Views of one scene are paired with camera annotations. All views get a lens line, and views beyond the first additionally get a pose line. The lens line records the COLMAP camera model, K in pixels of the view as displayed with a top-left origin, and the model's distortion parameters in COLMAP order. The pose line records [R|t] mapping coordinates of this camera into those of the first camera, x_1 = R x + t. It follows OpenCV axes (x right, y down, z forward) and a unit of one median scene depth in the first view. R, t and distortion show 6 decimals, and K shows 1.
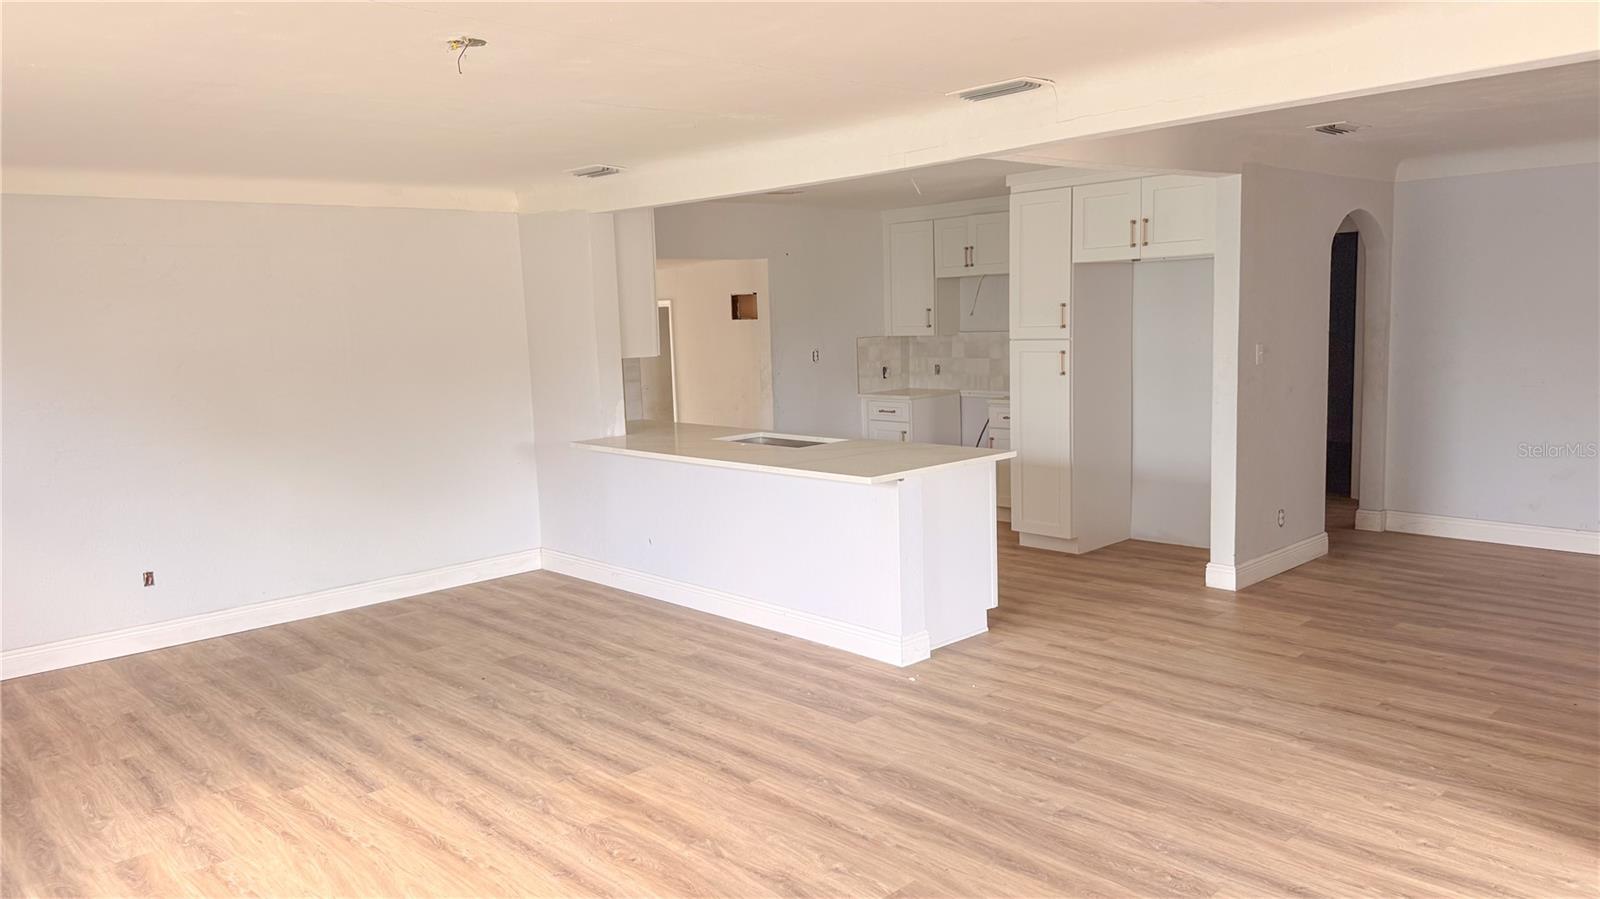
lens RADIAL K [[1125.1, 0, 795.3], [0, 1125.1, 464.7], [0, 0, 1]] dist [0.059876, -0.069962]
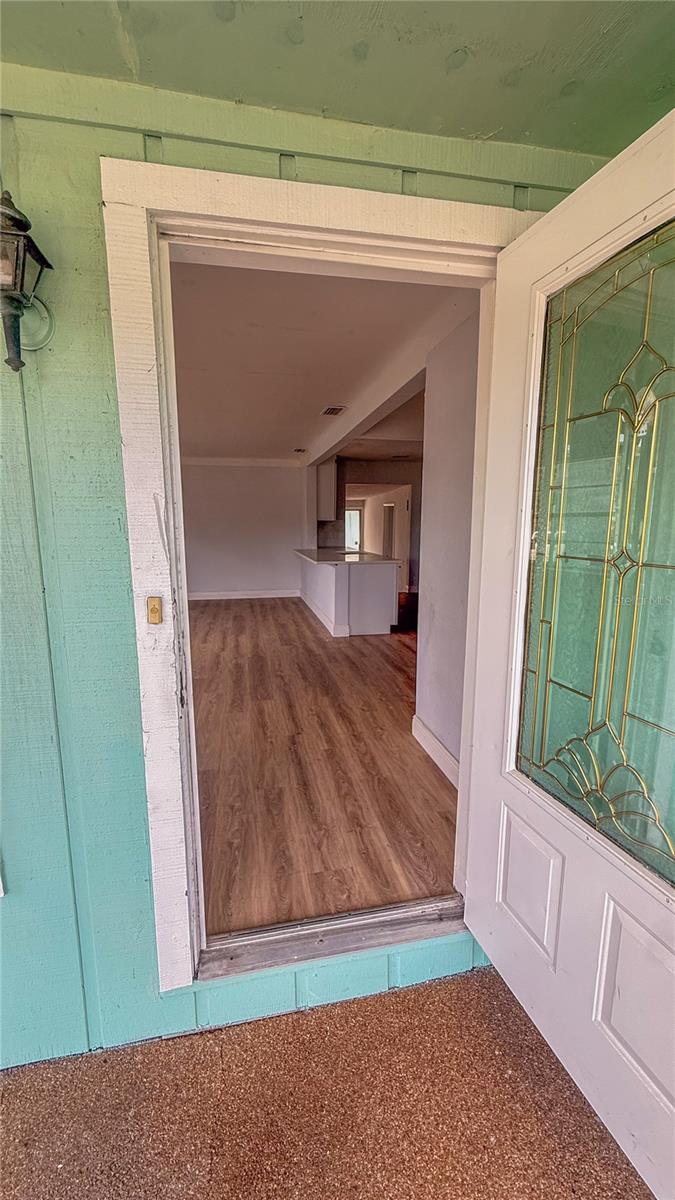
lens RADIAL K [[481.7, 0, 325.8], [0, 481.7, 607.8], [0, 0, 1]] dist [0.002382, -0.000879]
pose [[0.843450, 0.132560, -0.520596, 0.598400], [-0.106649, 0.991107, 0.079578, 0.022959], [0.526515, -0.011599, 0.850086, 0.036500]]
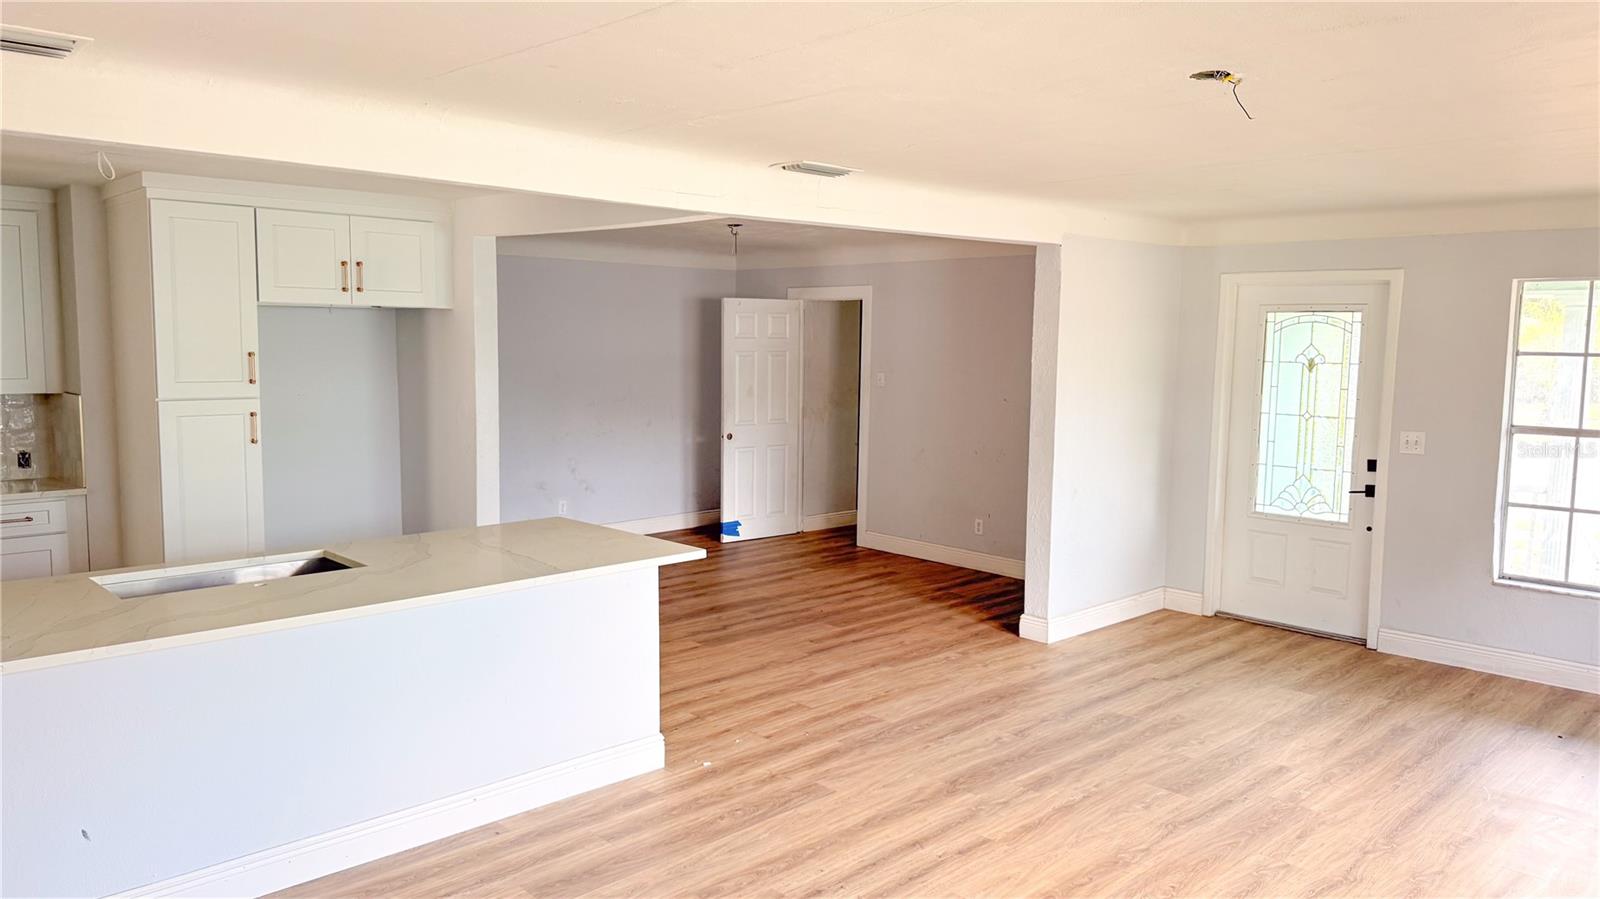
lens RADIAL K [[1125.1, 0, 805.9], [0, 1125.1, 441.8], [0, 0, 1]] dist [0.059876, -0.069962]
pose [[-0.027996, -0.056852, 0.997990, -0.701610], [0.128244, 0.989927, 0.059990, -0.098516], [-0.991347, 0.129665, -0.020423, 0.798963]]
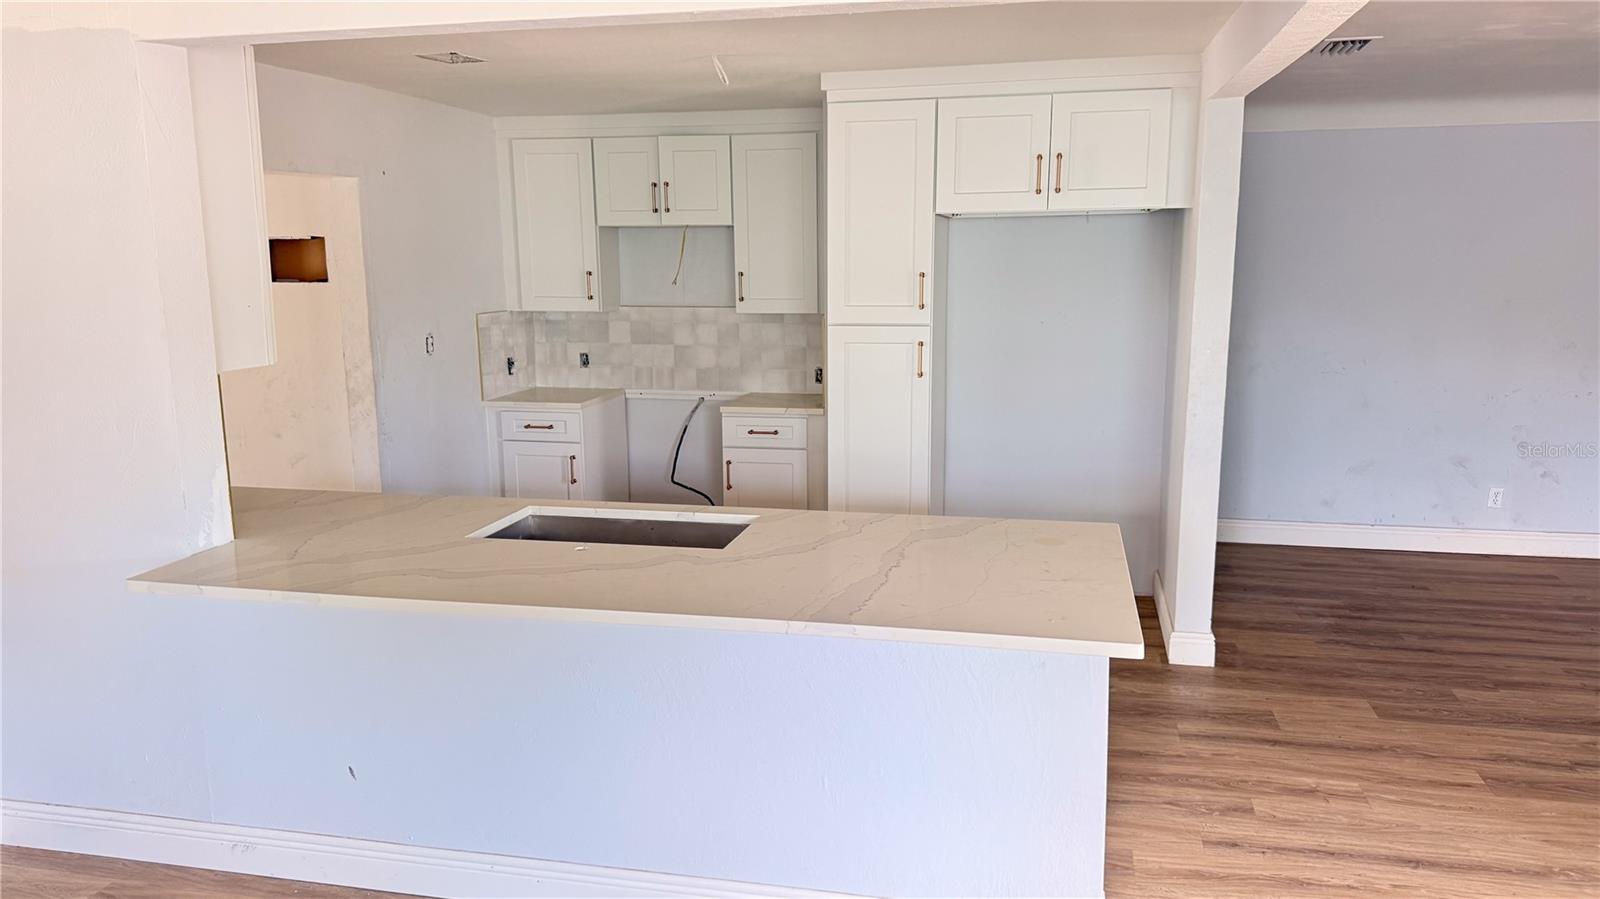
lens RADIAL K [[1125.1, 0, 806.1], [0, 1125.1, 461.1], [0, 0, 1]] dist [0.059876, -0.069962]
pose [[0.821231, -0.075093, 0.565634, -0.267010], [0.057214, 0.997143, 0.049311, -0.082595], [-0.567721, -0.008133, 0.823181, 0.594338]]
